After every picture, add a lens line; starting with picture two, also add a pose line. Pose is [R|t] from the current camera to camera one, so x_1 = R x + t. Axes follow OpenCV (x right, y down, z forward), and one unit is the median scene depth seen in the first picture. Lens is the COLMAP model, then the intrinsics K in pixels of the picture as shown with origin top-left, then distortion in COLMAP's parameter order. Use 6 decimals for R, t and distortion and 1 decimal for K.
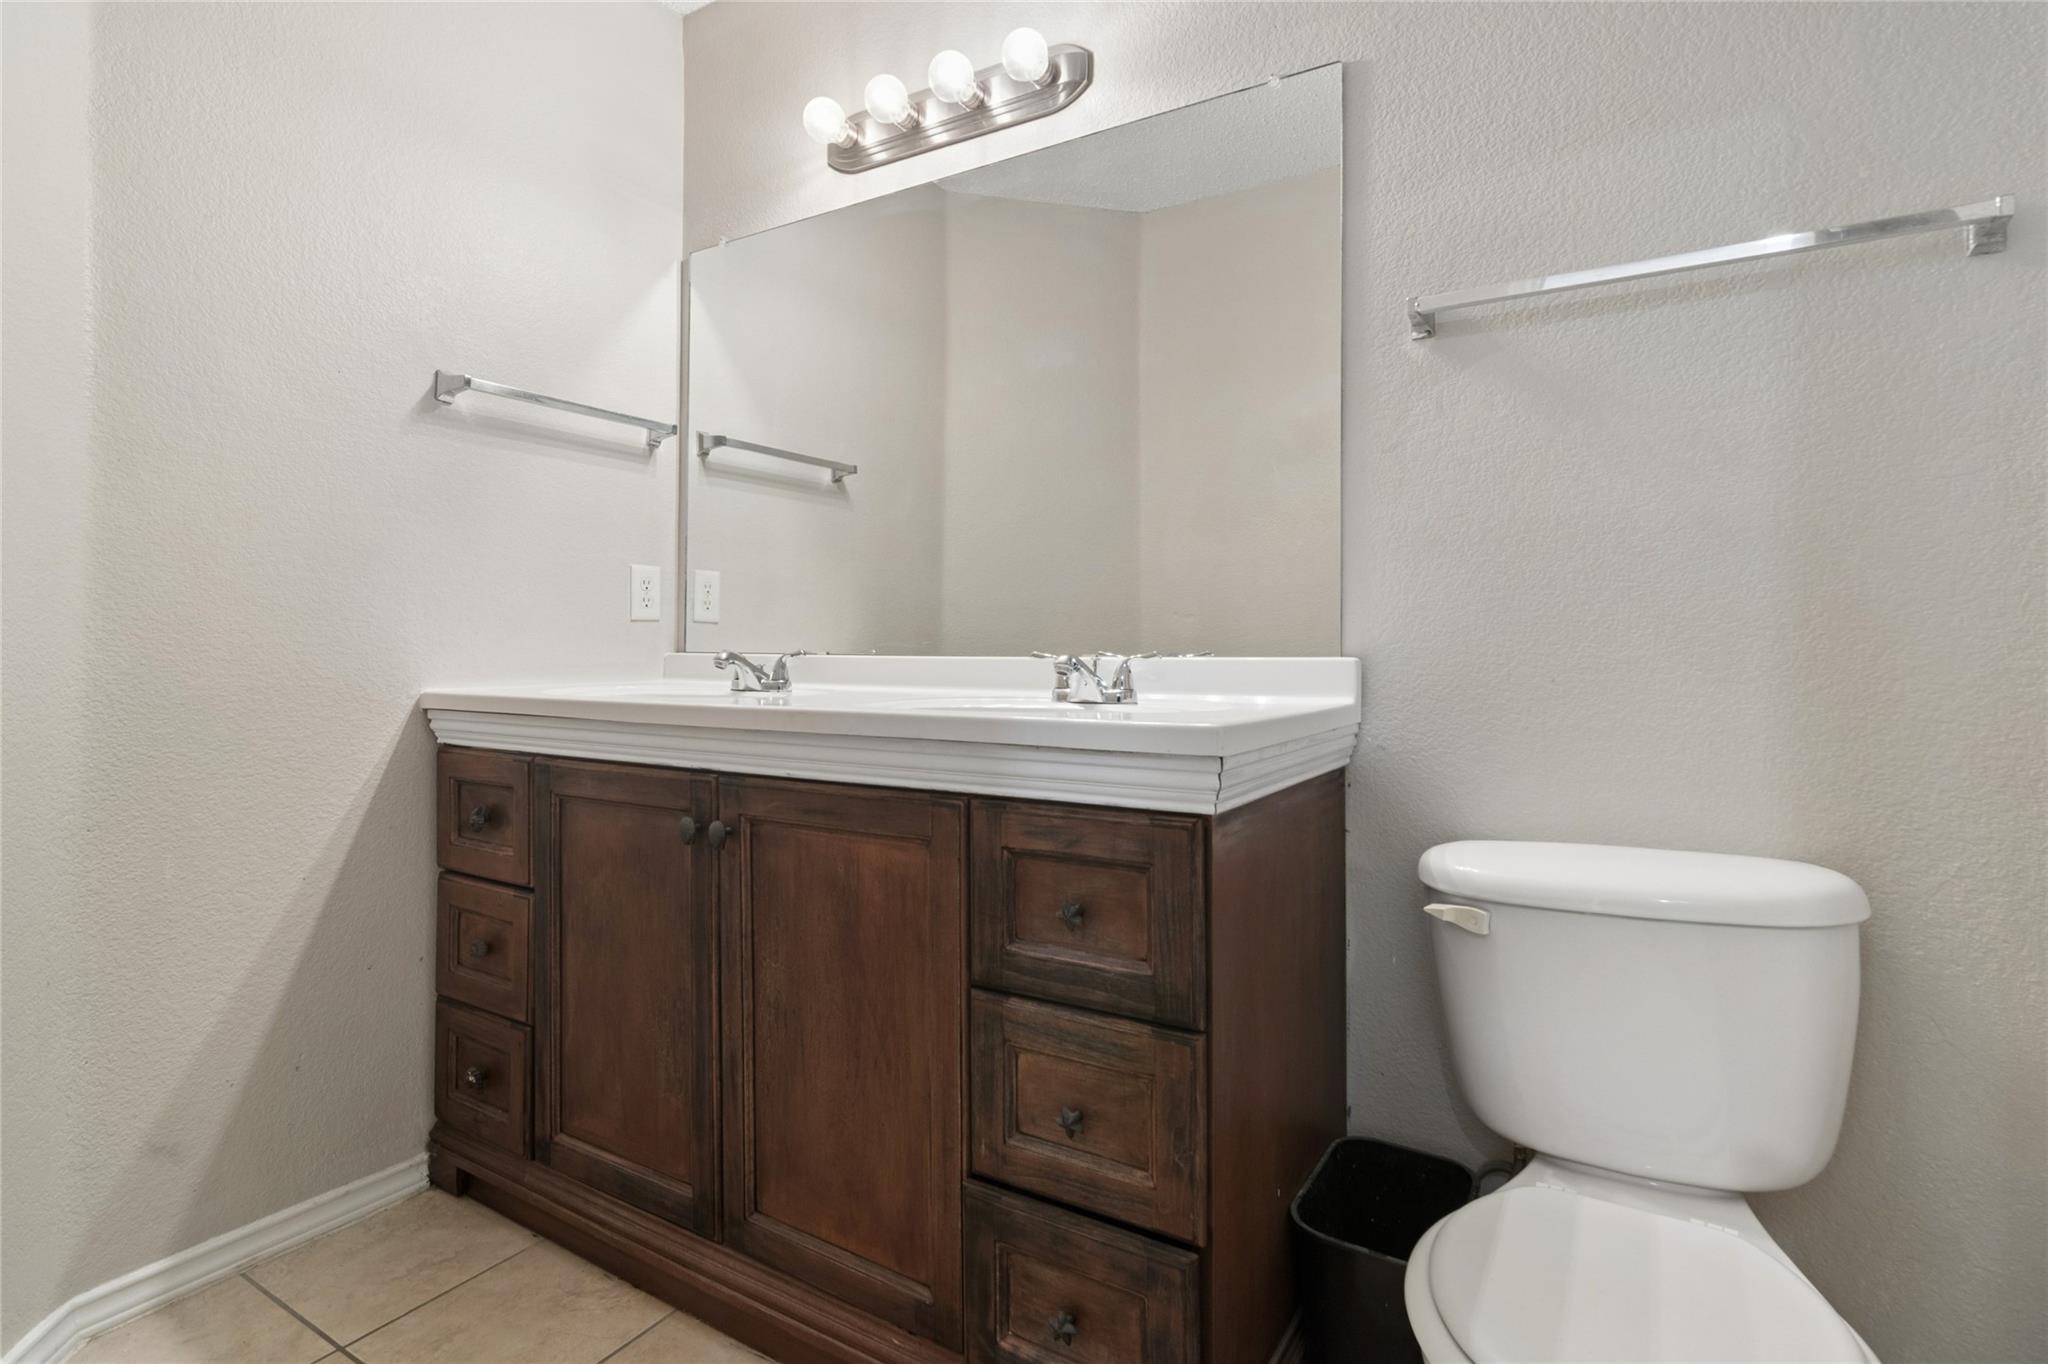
lens RADIAL K [[991.7, 0, 1035.0], [0, 991.7, 658.2], [0, 0, 1]] dist [0.001162, -0.000800]
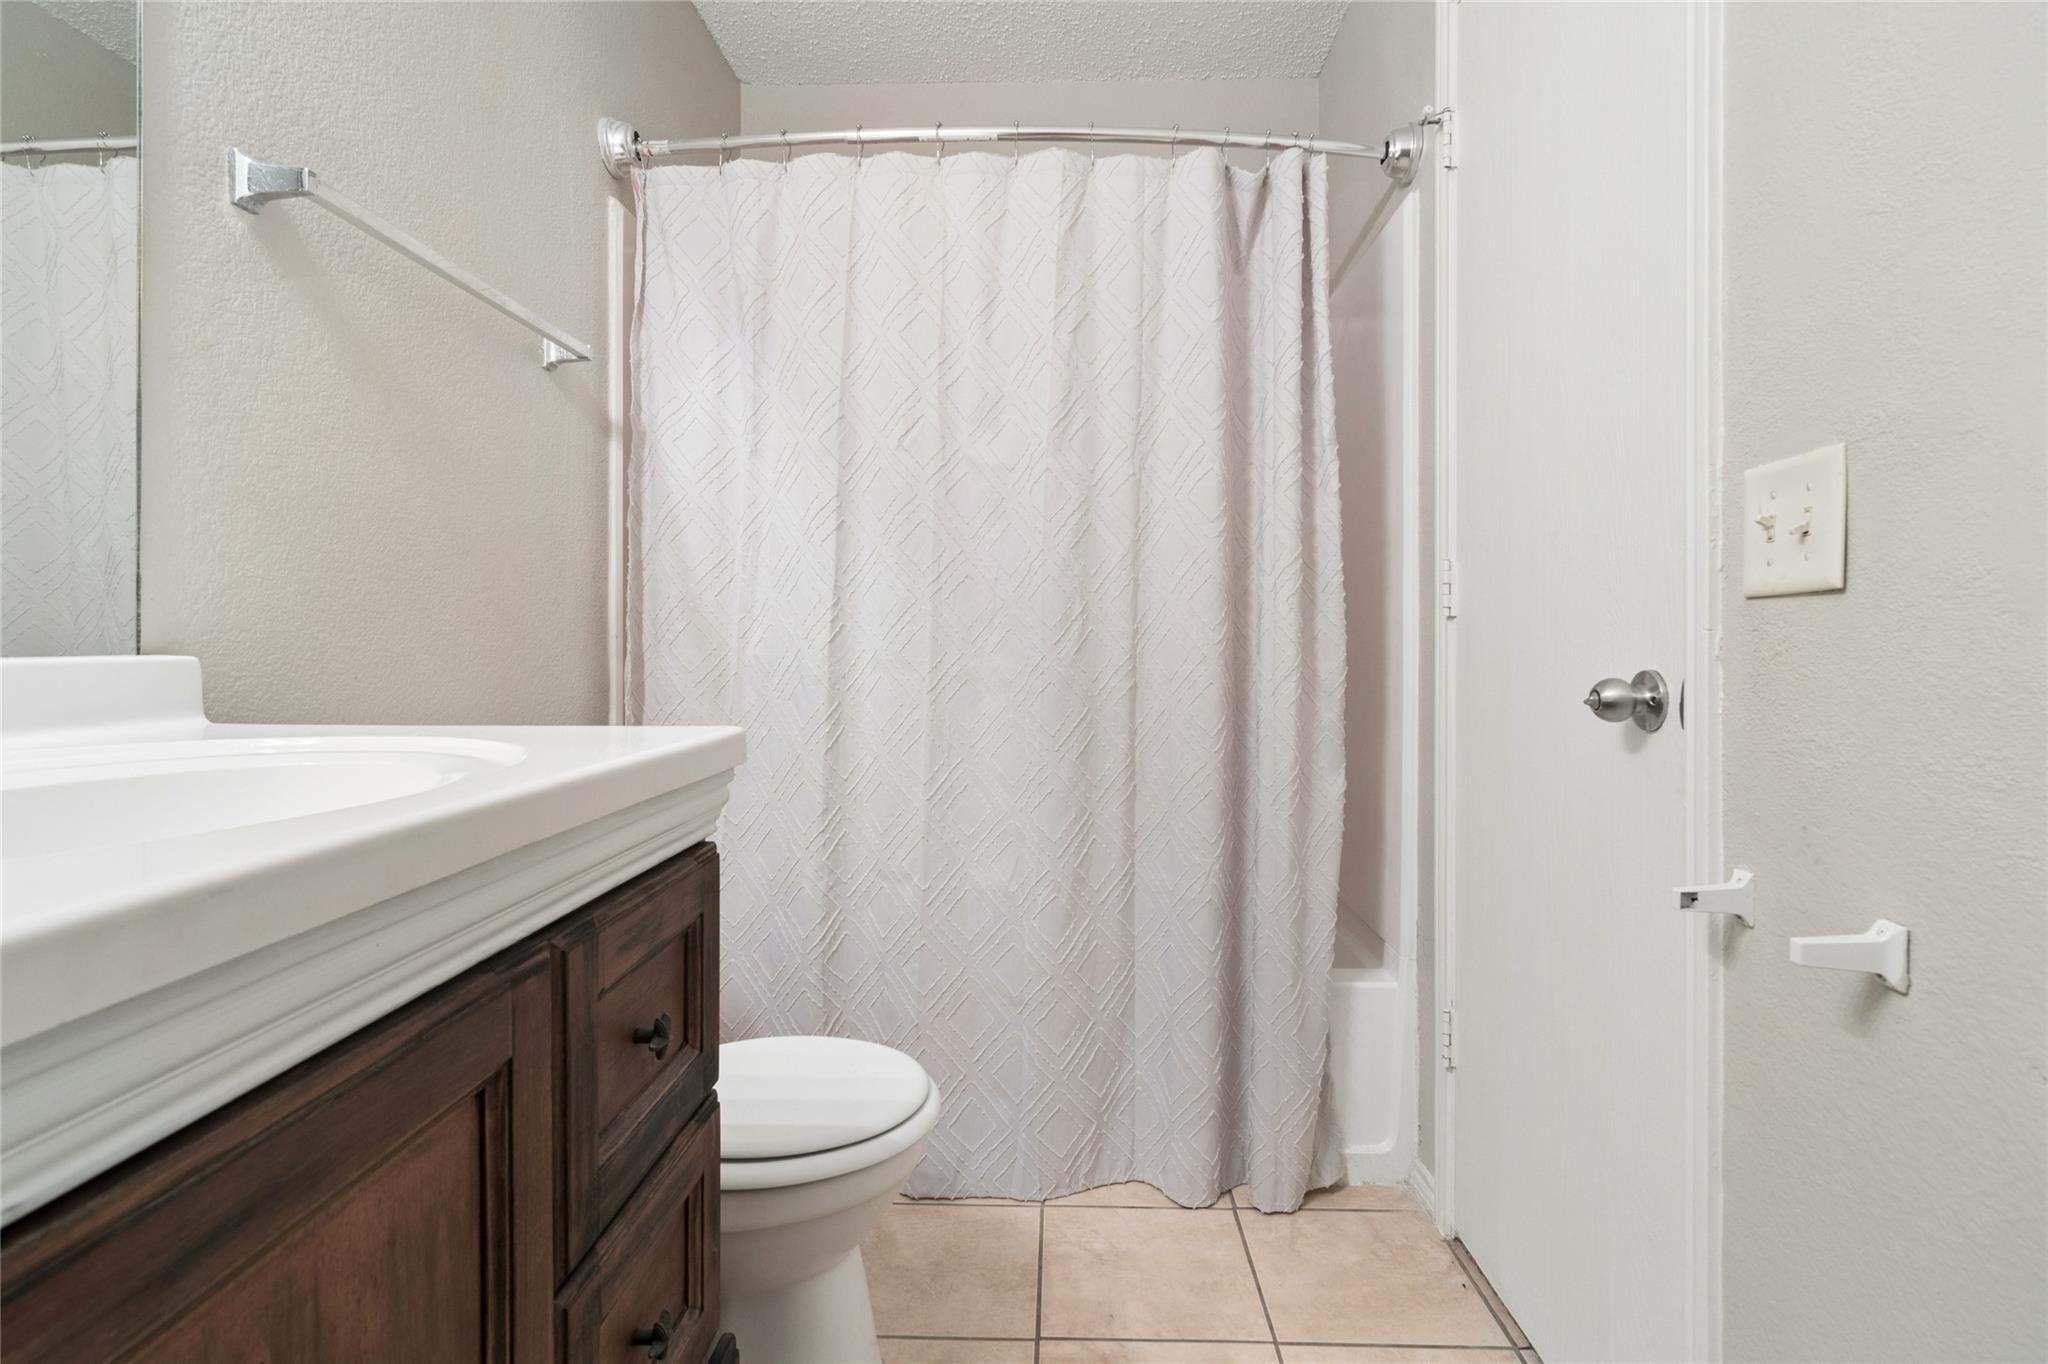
lens RADIAL K [[991.7, 0, 1035.0], [0, 991.7, 658.2], [0, 0, 1]] dist [0.001162, -0.000800]
pose [[-0.482742, -0.014066, 0.875649, -0.587305], [0.006595, 0.999784, 0.019696, -0.008837], [-0.875738, 0.015283, -0.482545, 0.965532]]
